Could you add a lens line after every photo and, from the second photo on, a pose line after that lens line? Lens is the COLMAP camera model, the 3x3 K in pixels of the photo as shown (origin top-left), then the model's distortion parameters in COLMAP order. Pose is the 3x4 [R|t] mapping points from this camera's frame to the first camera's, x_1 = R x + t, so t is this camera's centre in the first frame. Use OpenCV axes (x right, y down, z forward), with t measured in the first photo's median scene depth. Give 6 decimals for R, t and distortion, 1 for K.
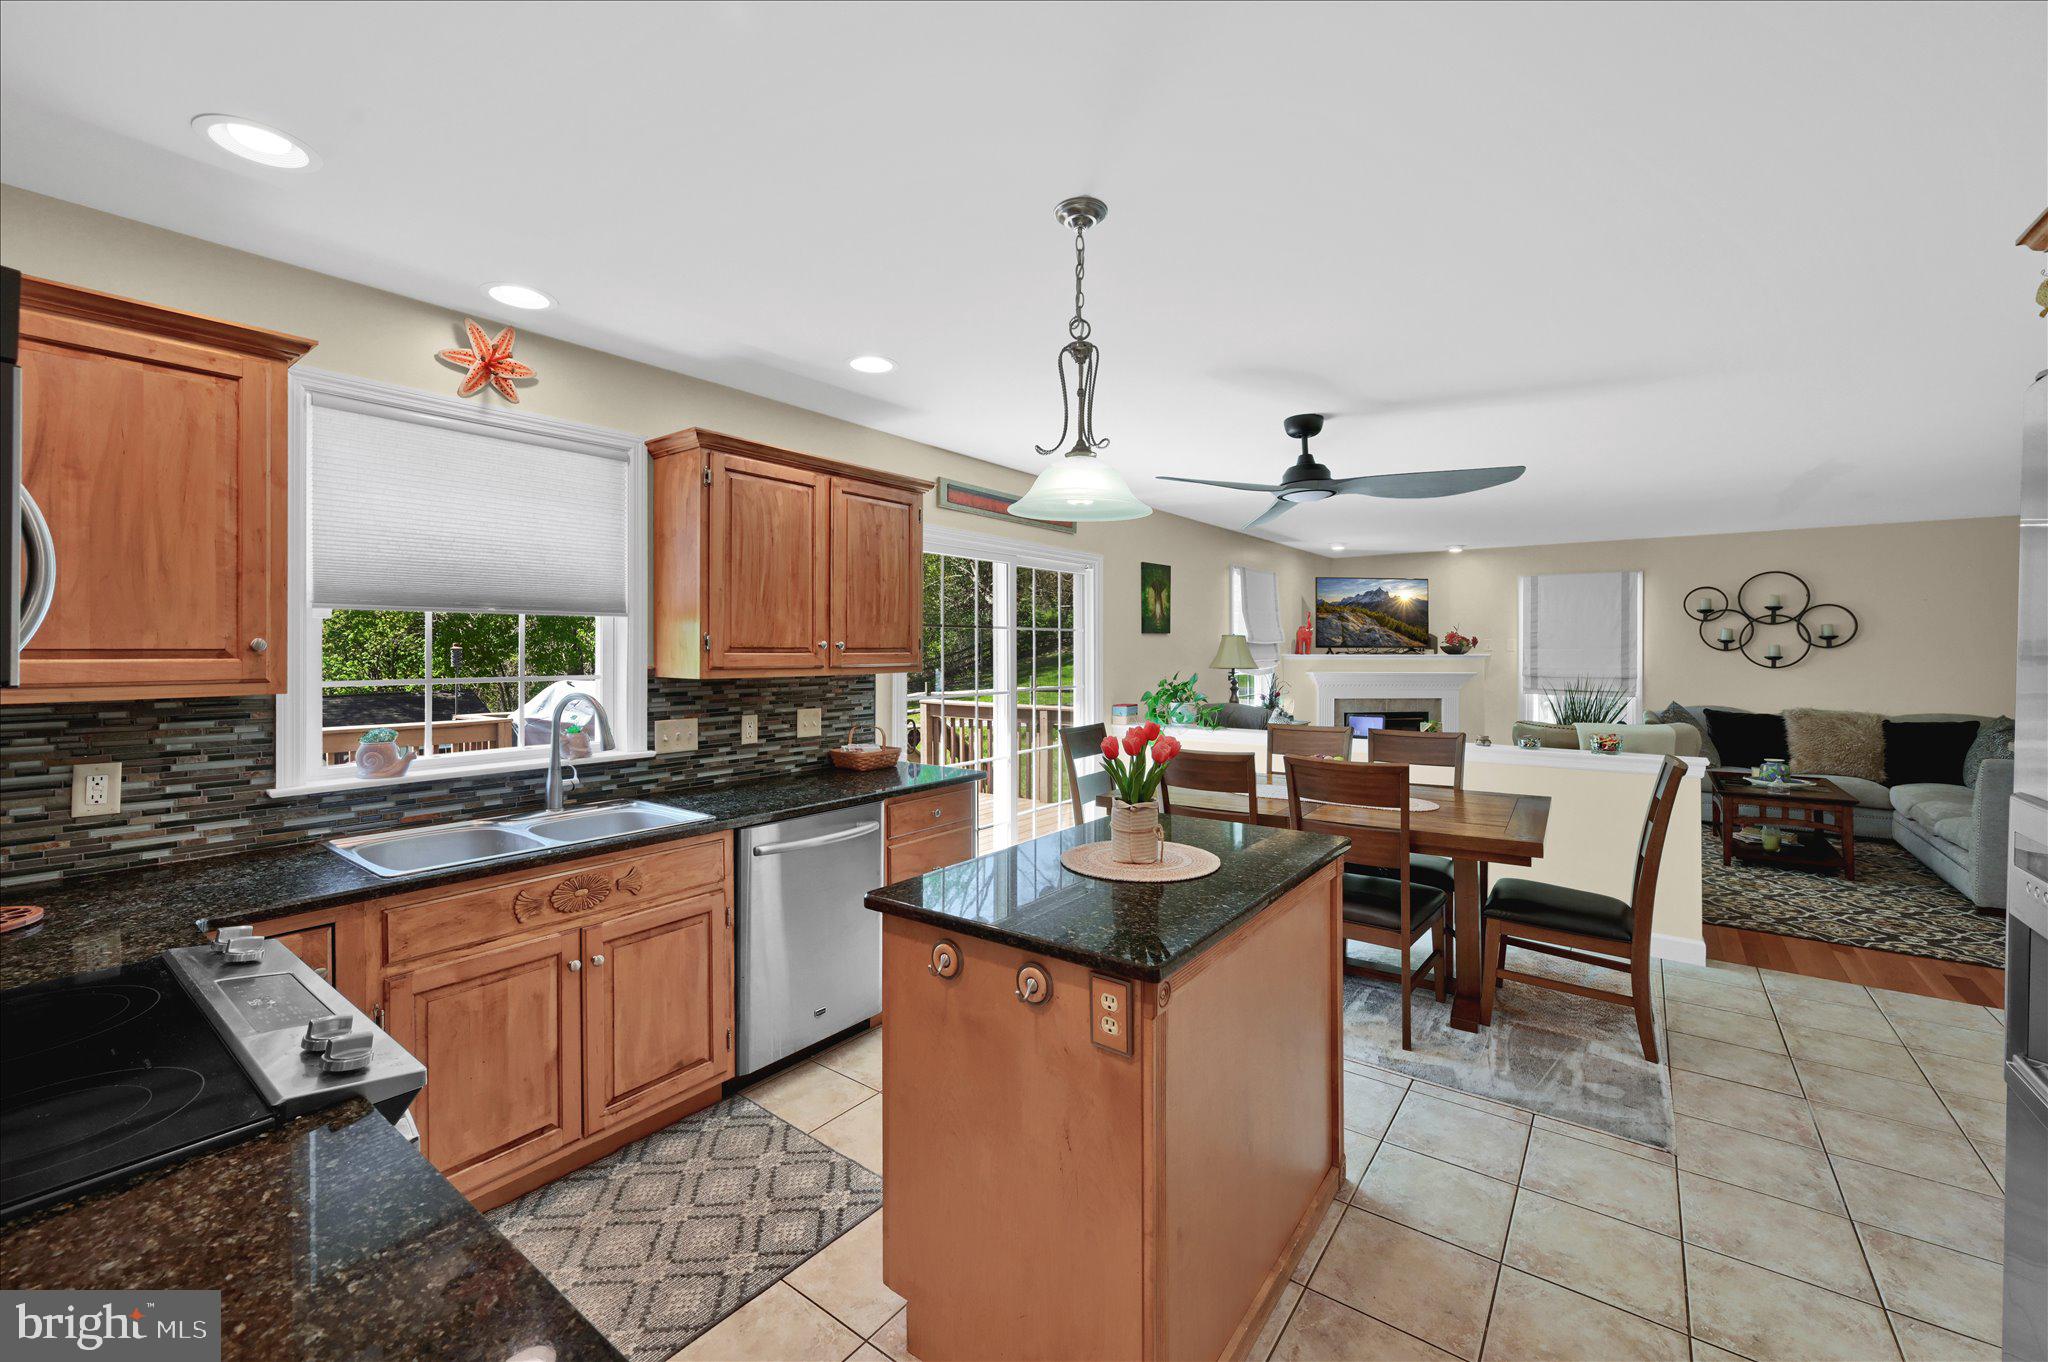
lens RADIAL K [[821.6, 0, 1005.4], [0, 821.6, 649.9], [0, 0, 1]] dist [0.000090, -0.000568]
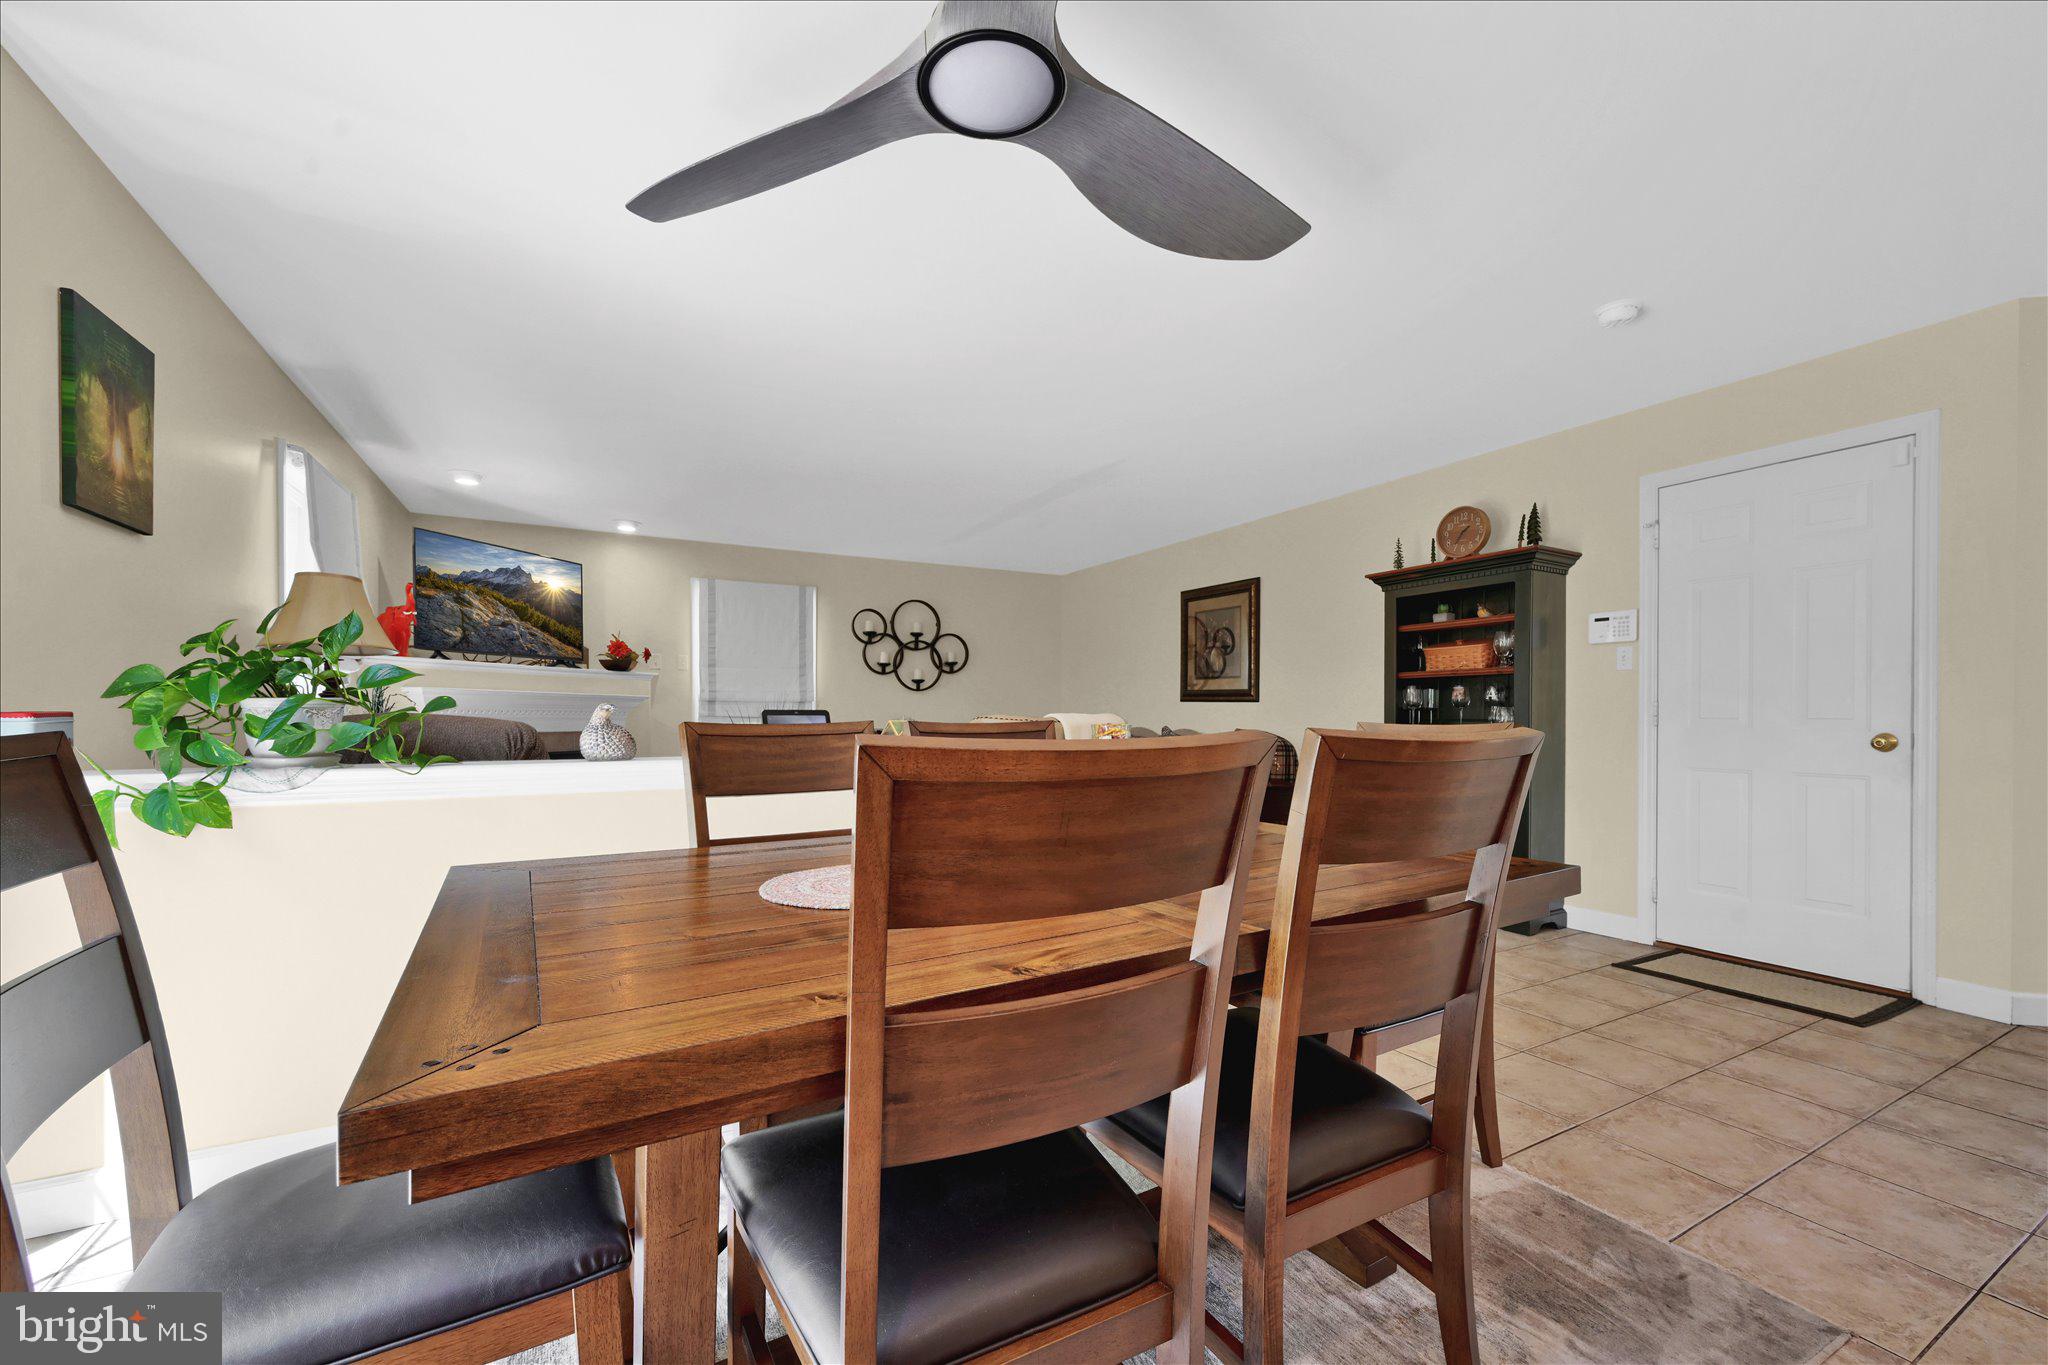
lens RADIAL K [[821.6, 0, 1050.4], [0, 821.6, 717.0], [0, 0, 1]] dist [0.000090, -0.000568]
pose [[0.384800, -0.000320, 0.923000, 0.011514], [-0.006702, 0.999973, 0.003141, 0.050036], [-0.922976, -0.007395, 0.384787, 0.412368]]
